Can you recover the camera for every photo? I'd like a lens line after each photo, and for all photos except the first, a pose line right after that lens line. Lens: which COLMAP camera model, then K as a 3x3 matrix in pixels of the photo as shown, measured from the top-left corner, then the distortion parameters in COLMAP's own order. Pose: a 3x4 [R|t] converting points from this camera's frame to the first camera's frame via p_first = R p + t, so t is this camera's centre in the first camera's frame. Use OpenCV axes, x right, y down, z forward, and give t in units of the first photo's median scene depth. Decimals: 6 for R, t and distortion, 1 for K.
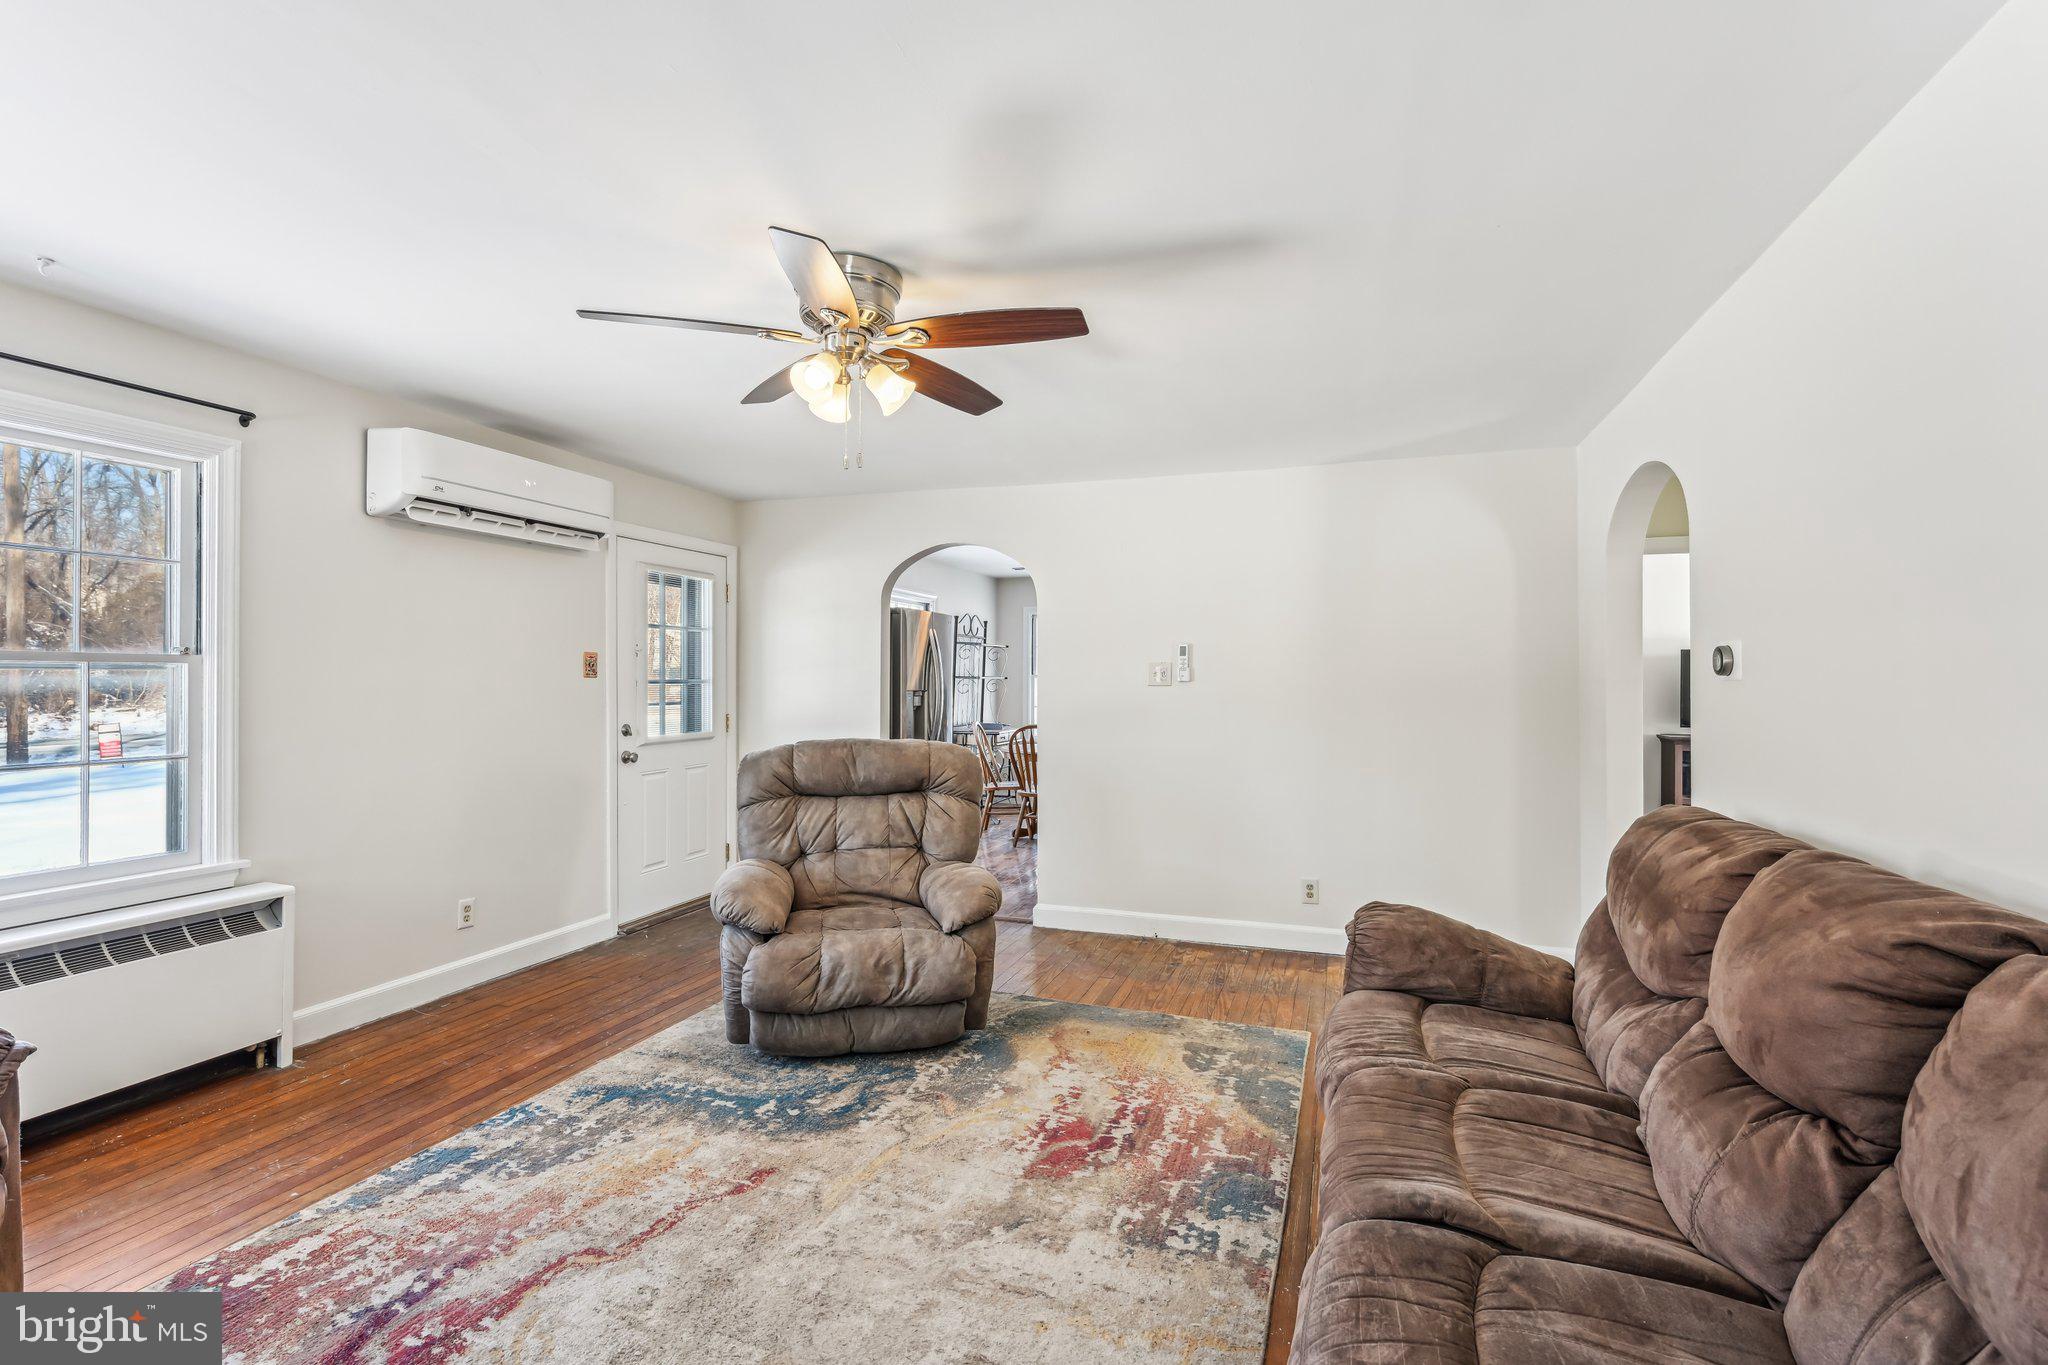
lens RADIAL K [[931.7, 0, 1004.7], [0, 931.7, 685.1], [0, 0, 1]] dist [0.002367, 0.000620]
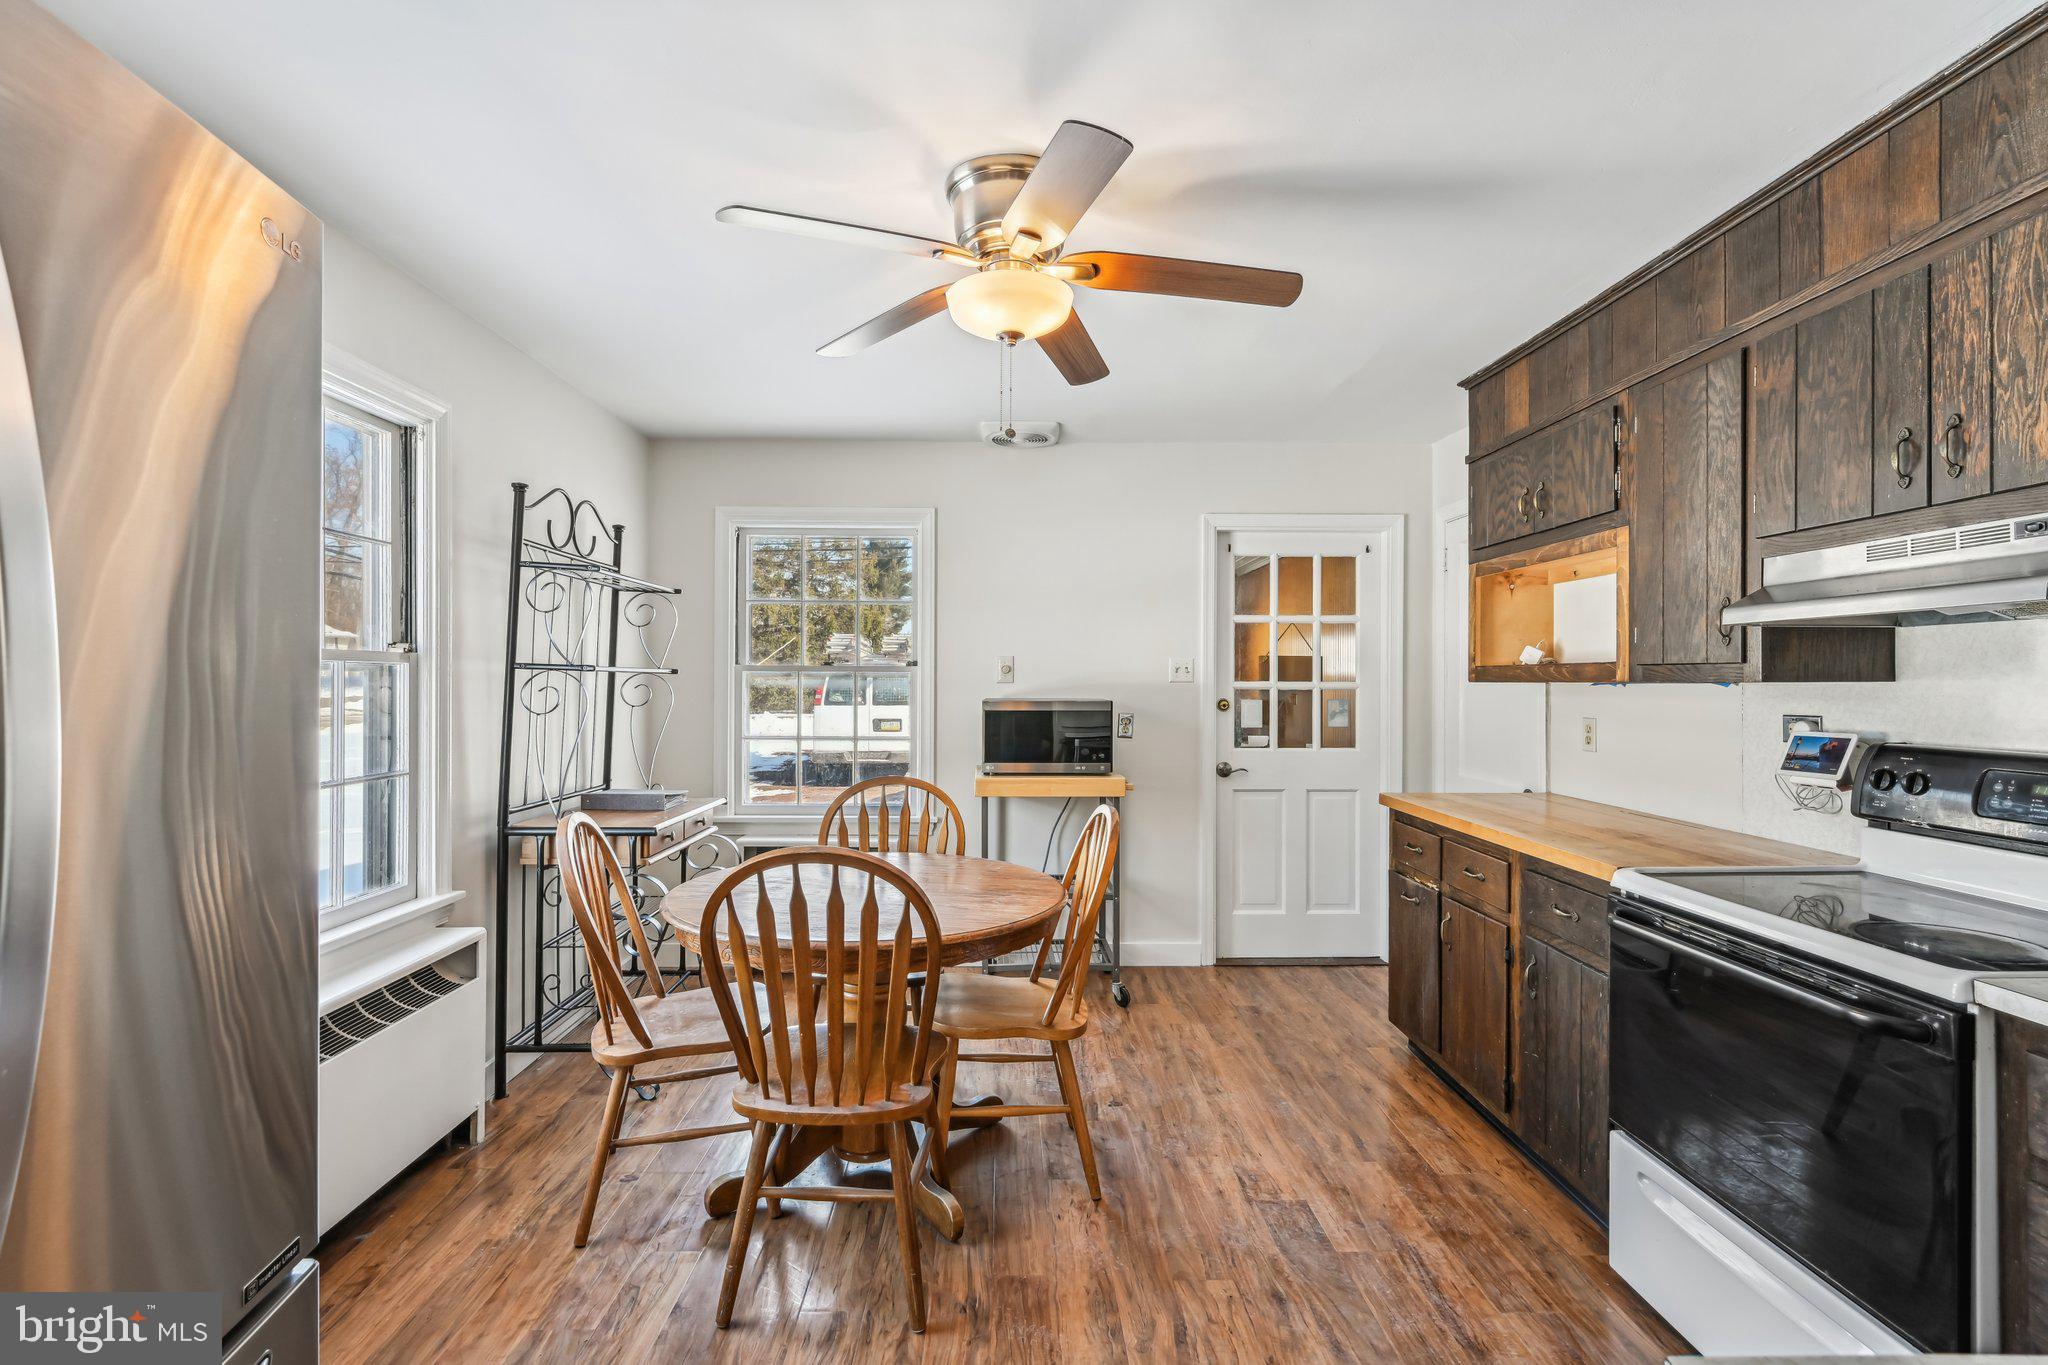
lens RADIAL K [[931.7, 0, 1017.2], [0, 931.7, 676.2], [0, 0, 1]] dist [0.002367, 0.000620]
pose [[0.933361, -0.000254, 0.358938, -0.014678], [0.003881, 0.999948, -0.009386, -0.002498], [-0.358918, 0.010154, 0.933314, 1.911433]]
